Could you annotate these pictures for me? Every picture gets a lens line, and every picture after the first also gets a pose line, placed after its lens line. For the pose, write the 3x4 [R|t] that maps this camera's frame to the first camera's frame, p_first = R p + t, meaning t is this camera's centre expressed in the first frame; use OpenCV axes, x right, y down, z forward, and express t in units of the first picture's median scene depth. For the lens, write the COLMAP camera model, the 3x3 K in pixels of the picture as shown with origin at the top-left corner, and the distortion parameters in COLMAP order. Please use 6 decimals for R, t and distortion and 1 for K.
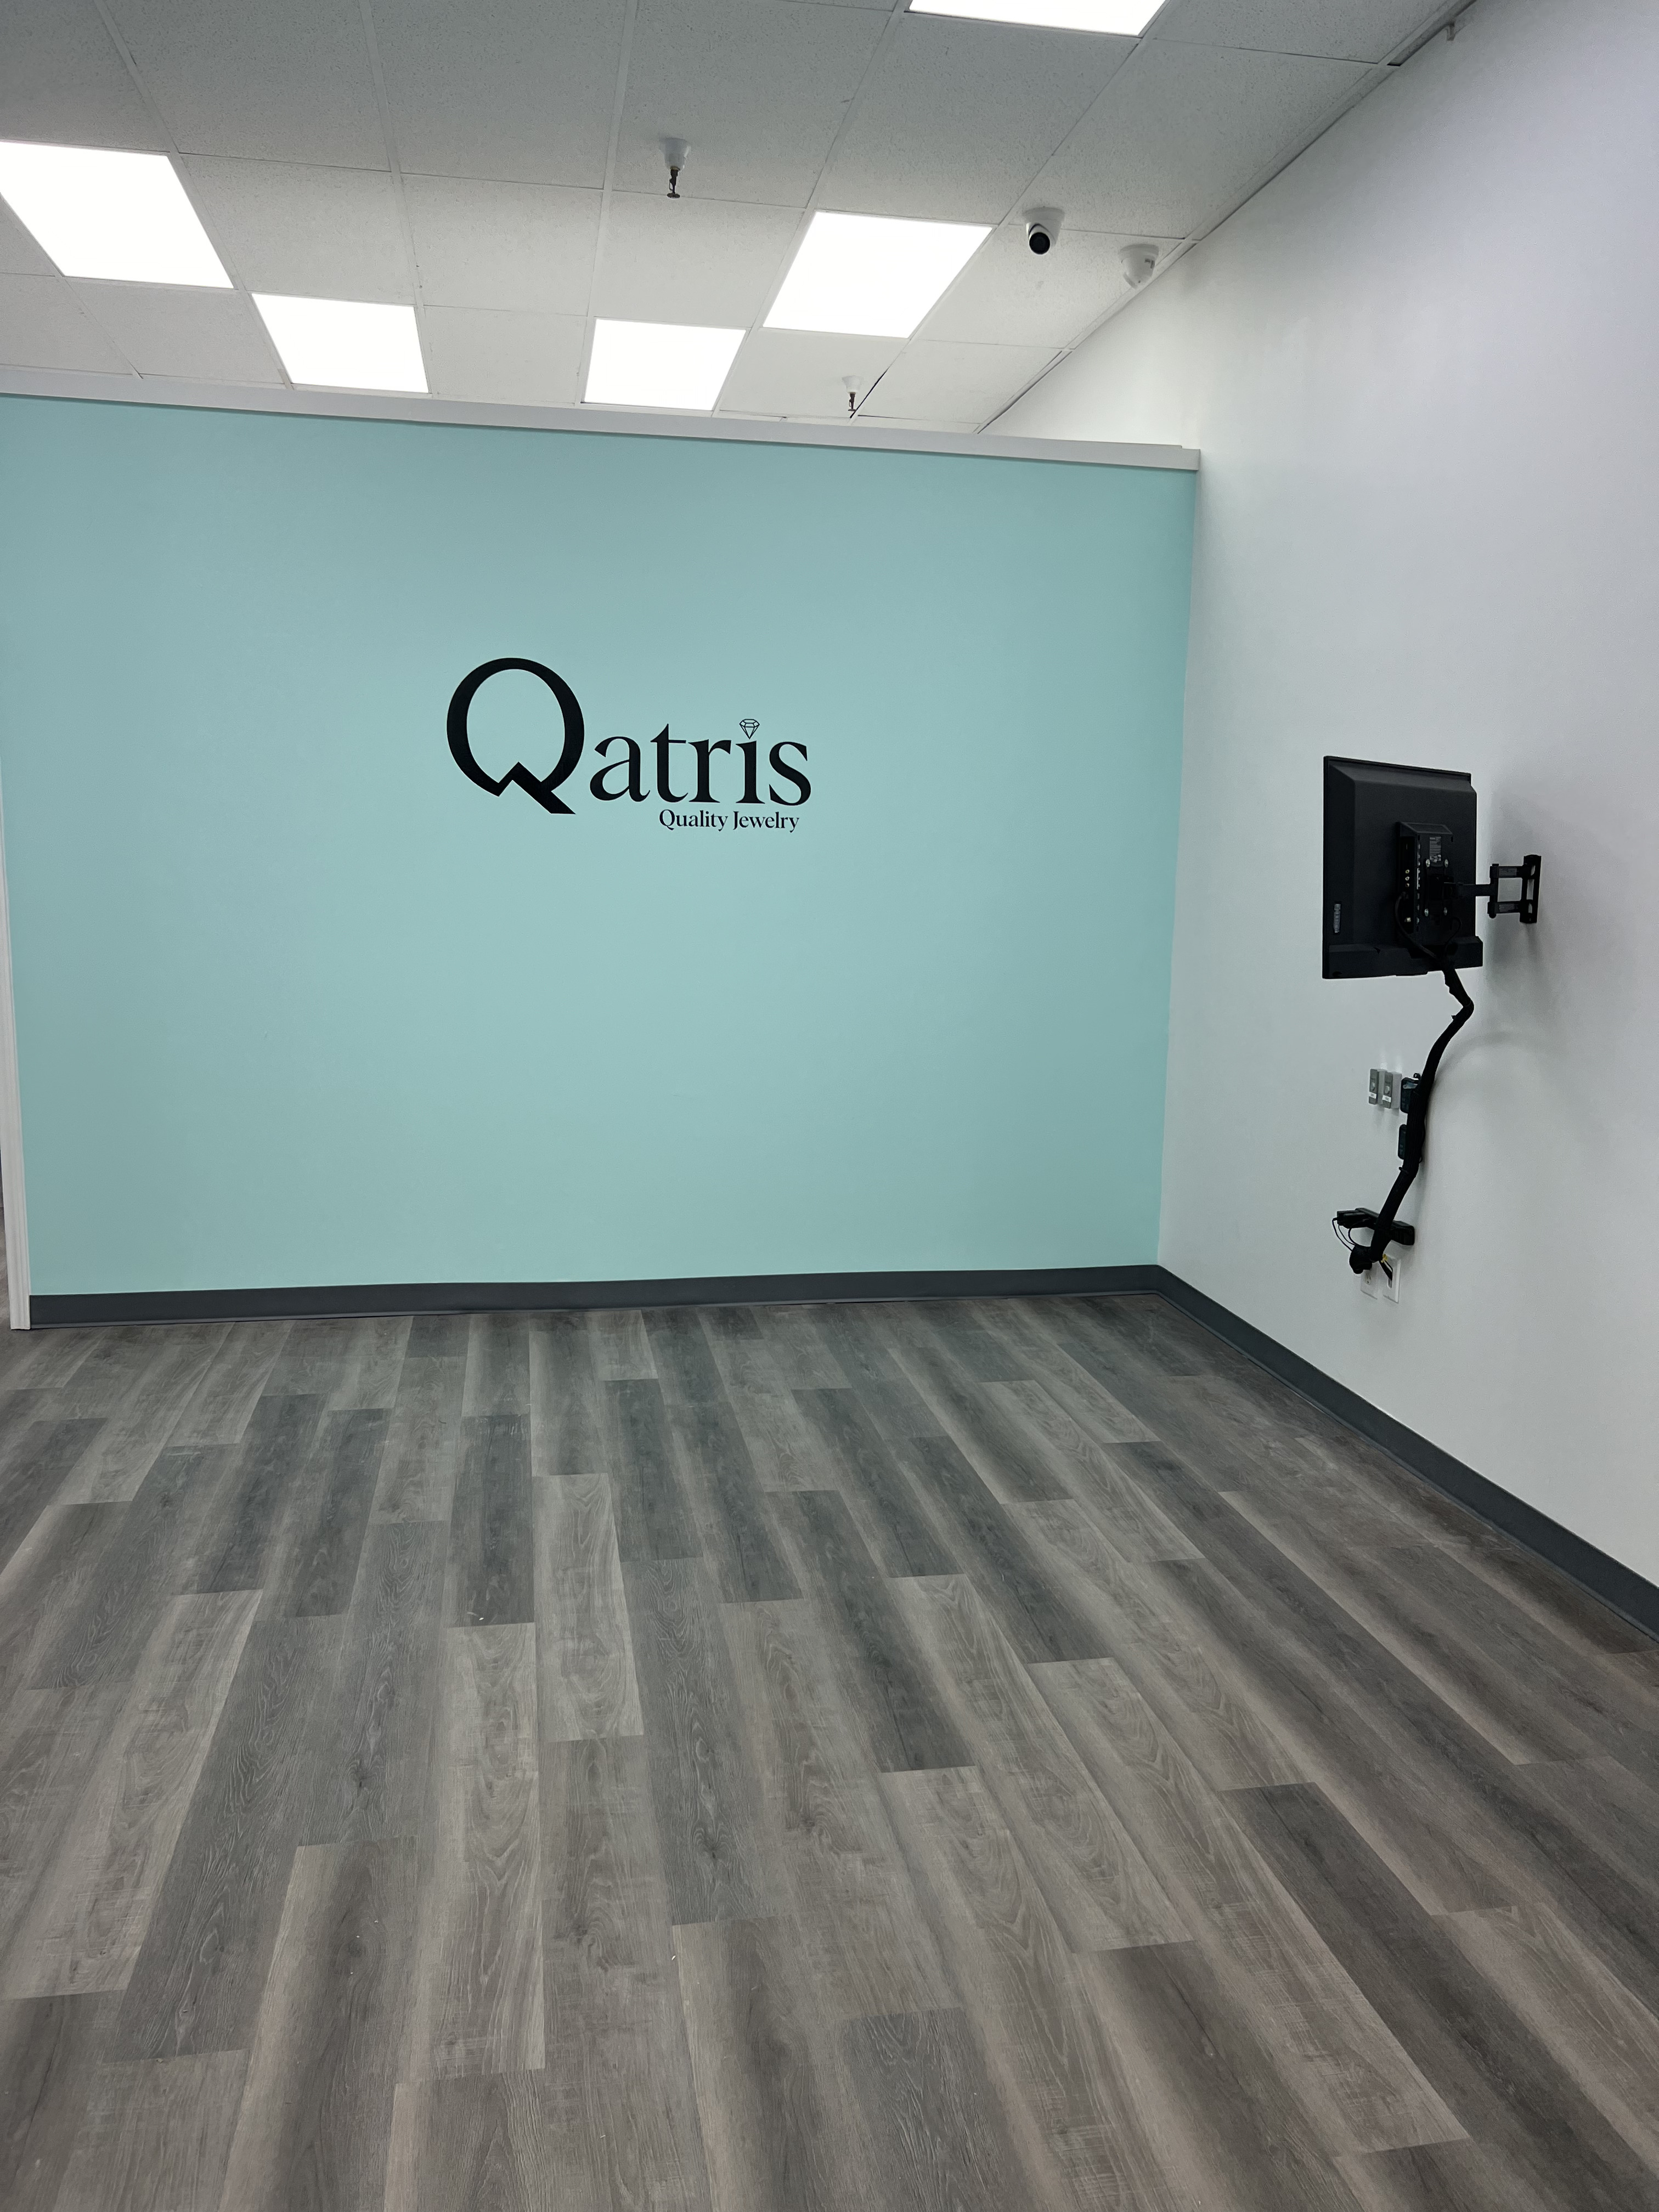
lens RADIAL K [[1666.7, 0, 829.5], [0, 1666.7, 1106.0], [0, 0, 1]] dist [0.063348, -0.079355]
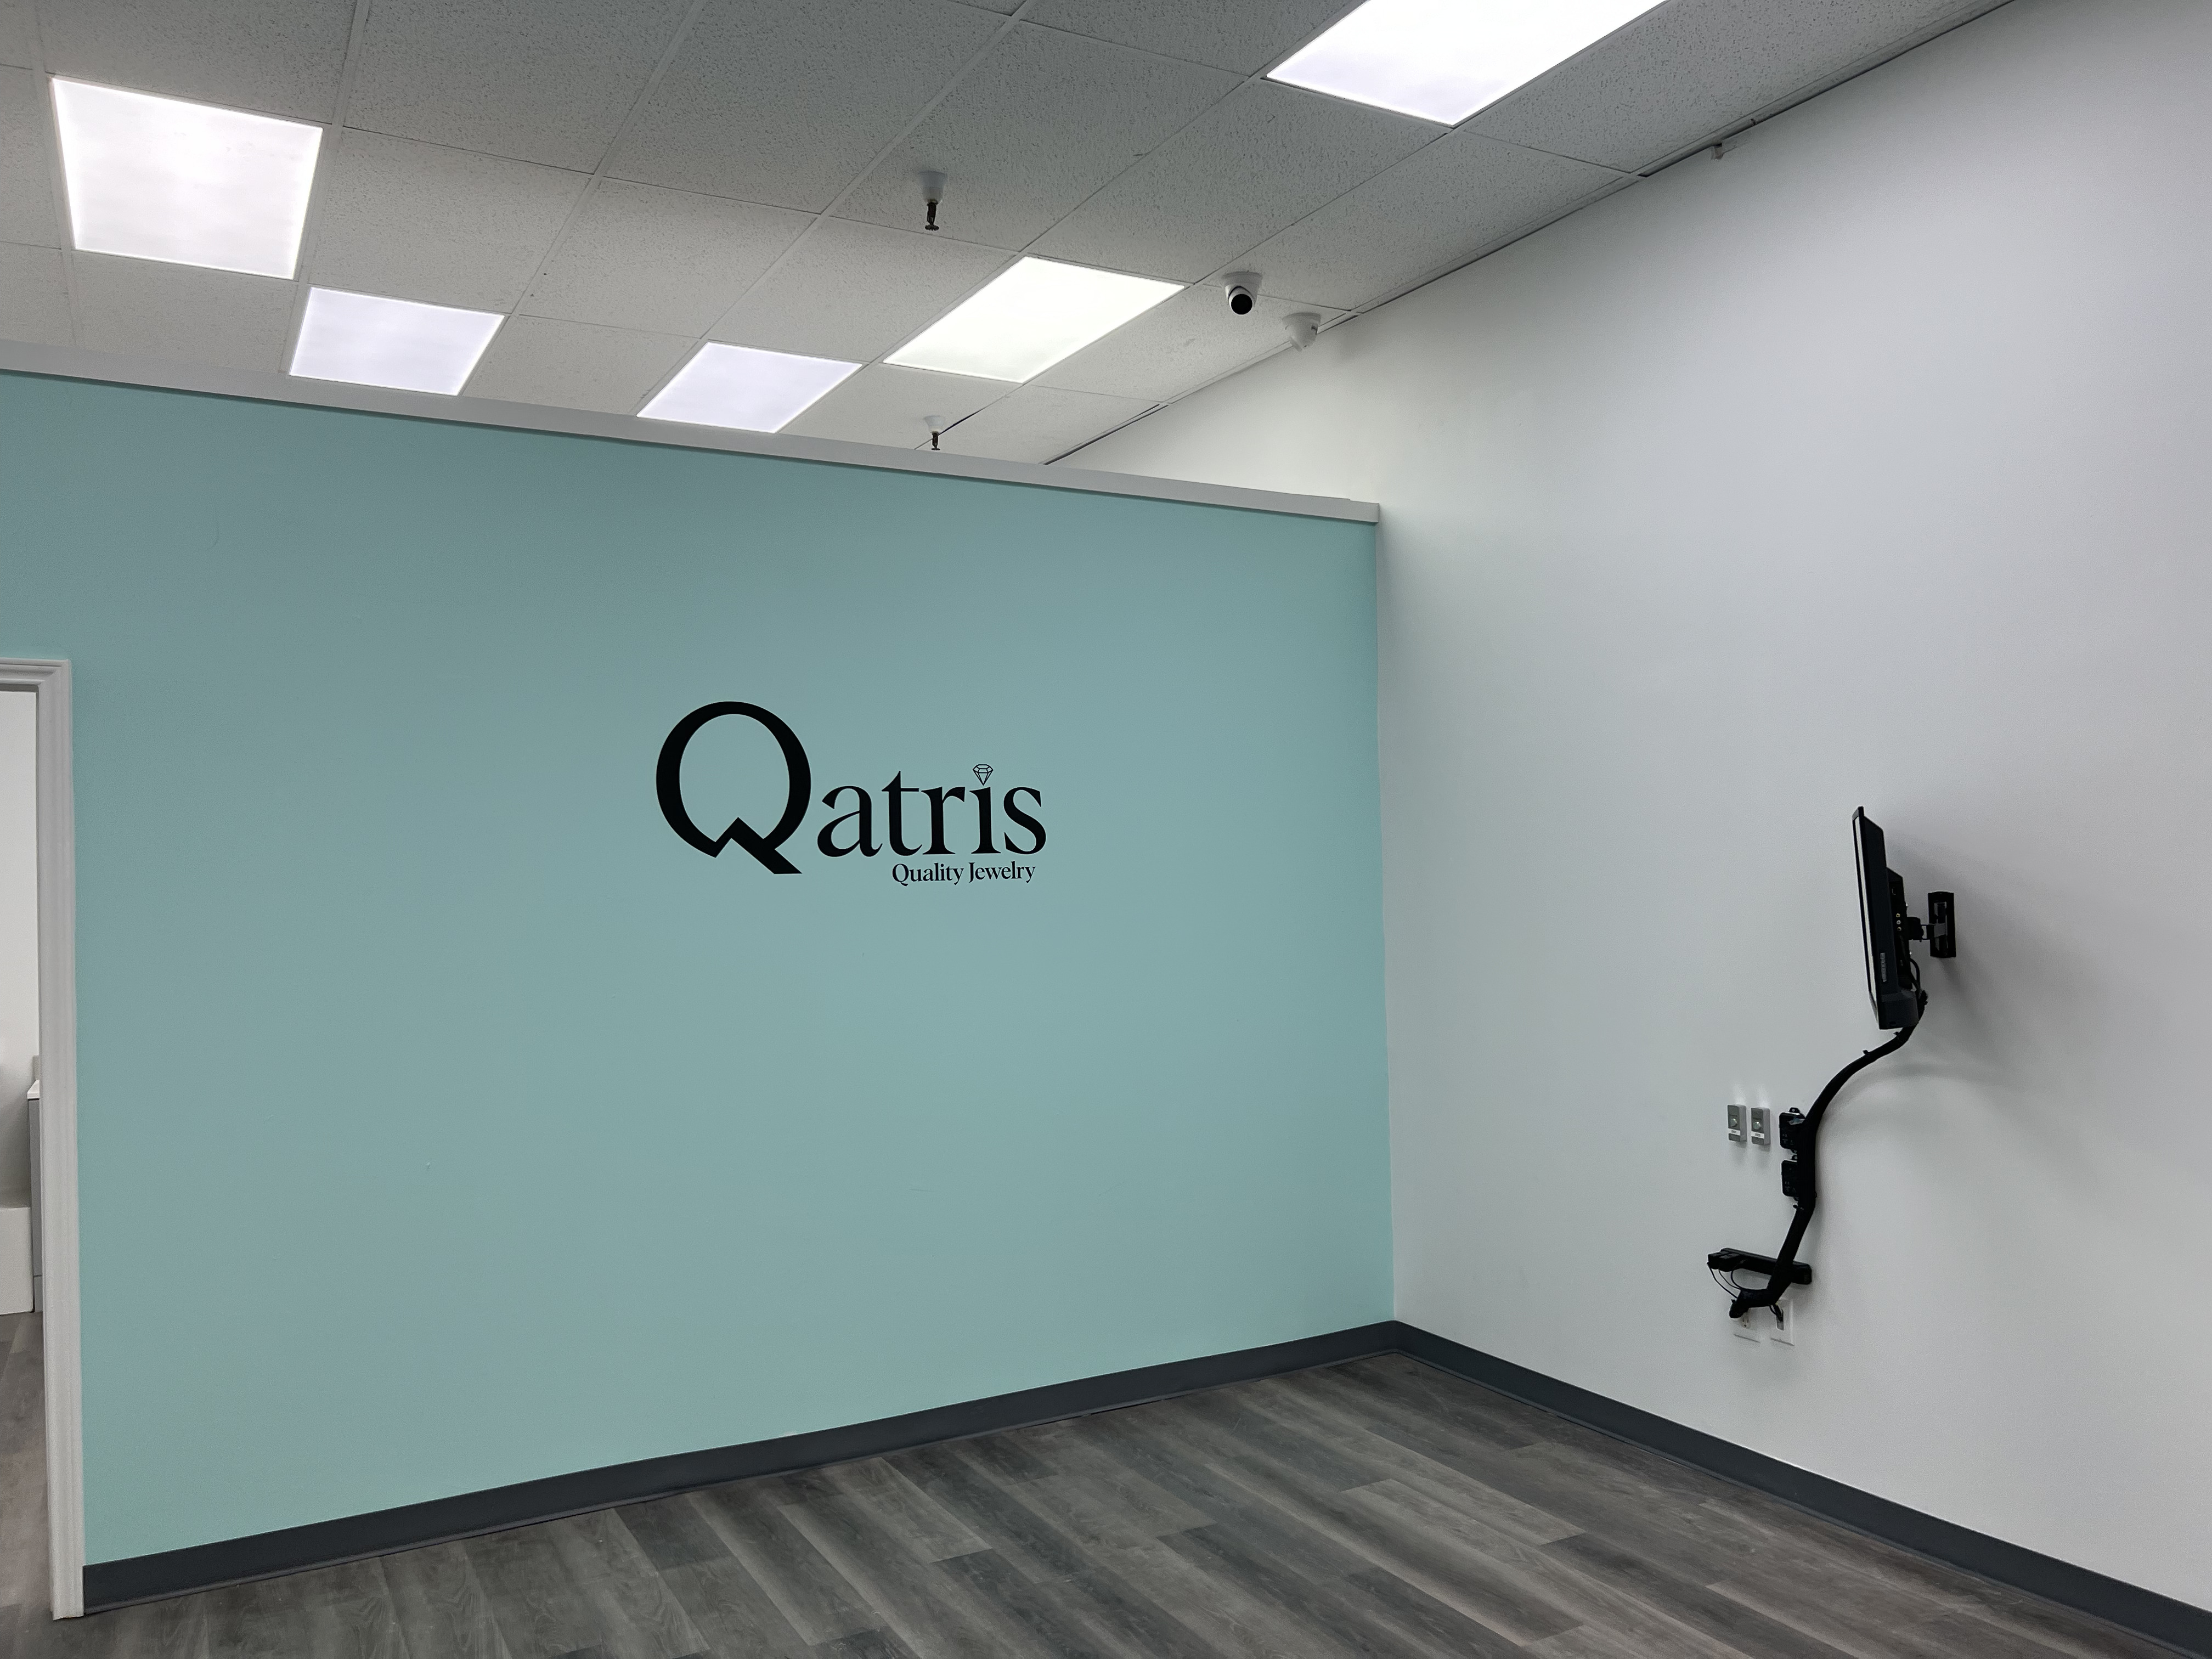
lens RADIAL K [[1686.2, 0, 1106.0], [0, 1686.2, 829.5], [0, 0, 1]] dist [0.013297, -0.004464]
pose [[0.942941, -0.027854, 0.331792, -0.297895], [0.082852, 0.984779, -0.152792, -0.051303], [-0.322487, 0.171564, 0.930897, 0.132926]]
